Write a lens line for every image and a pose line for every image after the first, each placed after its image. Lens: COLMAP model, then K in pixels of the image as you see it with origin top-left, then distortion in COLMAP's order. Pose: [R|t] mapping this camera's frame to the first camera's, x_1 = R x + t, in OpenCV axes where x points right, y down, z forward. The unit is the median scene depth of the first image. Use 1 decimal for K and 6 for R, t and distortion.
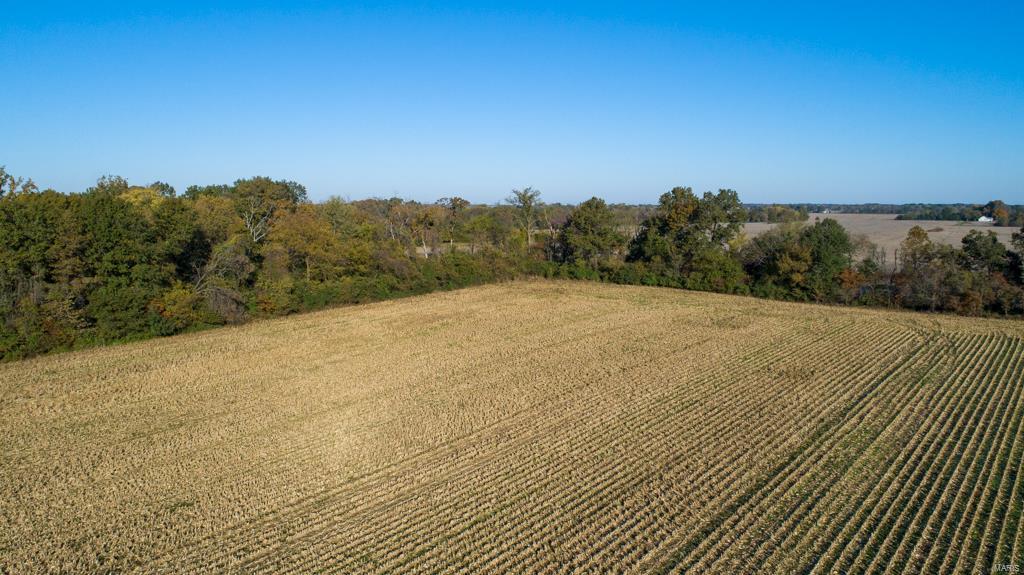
lens RADIAL K [[695.0, 0, 512.0], [0, 695.0, 287.5], [0, 0, 1]] dist [-0.005499, -0.000109]
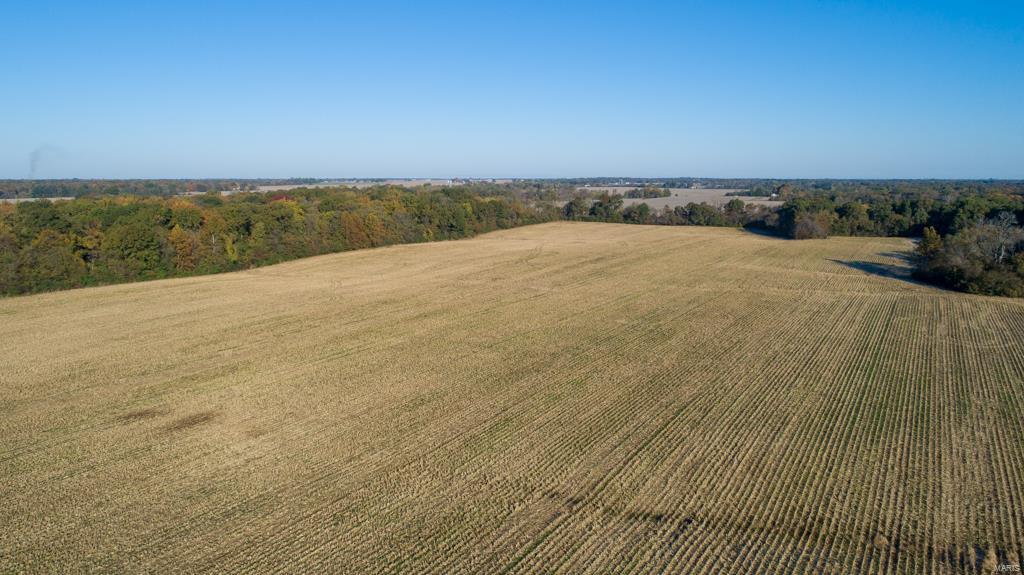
lens RADIAL K [[695.0, 0, 512.0], [0, 695.0, 287.5], [0, 0, 1]] dist [-0.005499, -0.000109]
pose [[0.987249, -0.024355, 0.157309, -0.757323], [0.018171, 0.999009, 0.040632, 0.172054], [-0.158143, -0.037256, 0.986713, -2.320974]]
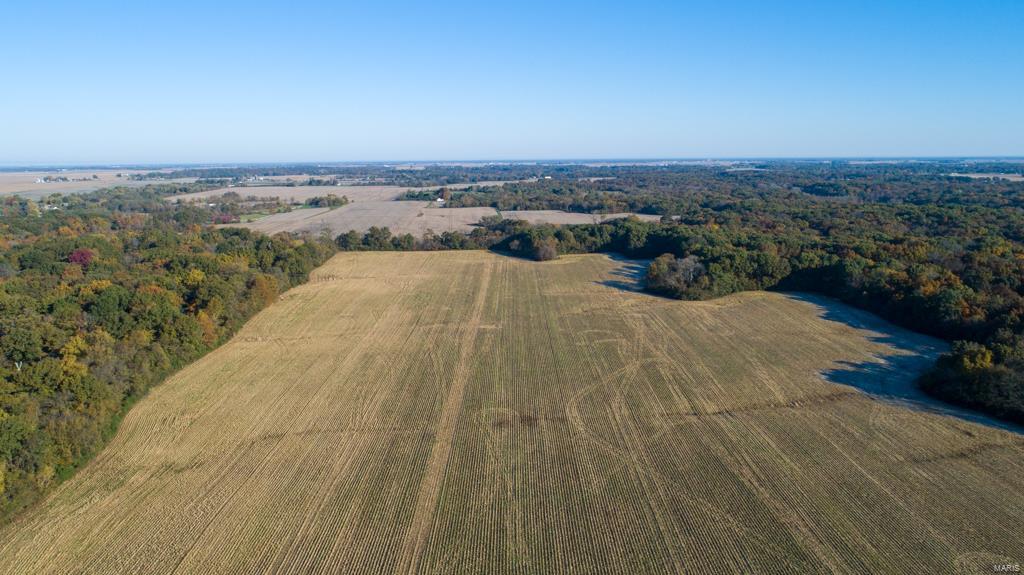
lens RADIAL K [[695.0, 0, 512.0], [0, 695.0, 287.5], [0, 0, 1]] dist [-0.005499, -0.000109]
pose [[0.768126, -0.122930, 0.628387, -1.772829], [0.087011, 0.992334, 0.087768, -0.075198], [-0.634359, -0.012740, 0.772934, -2.724512]]
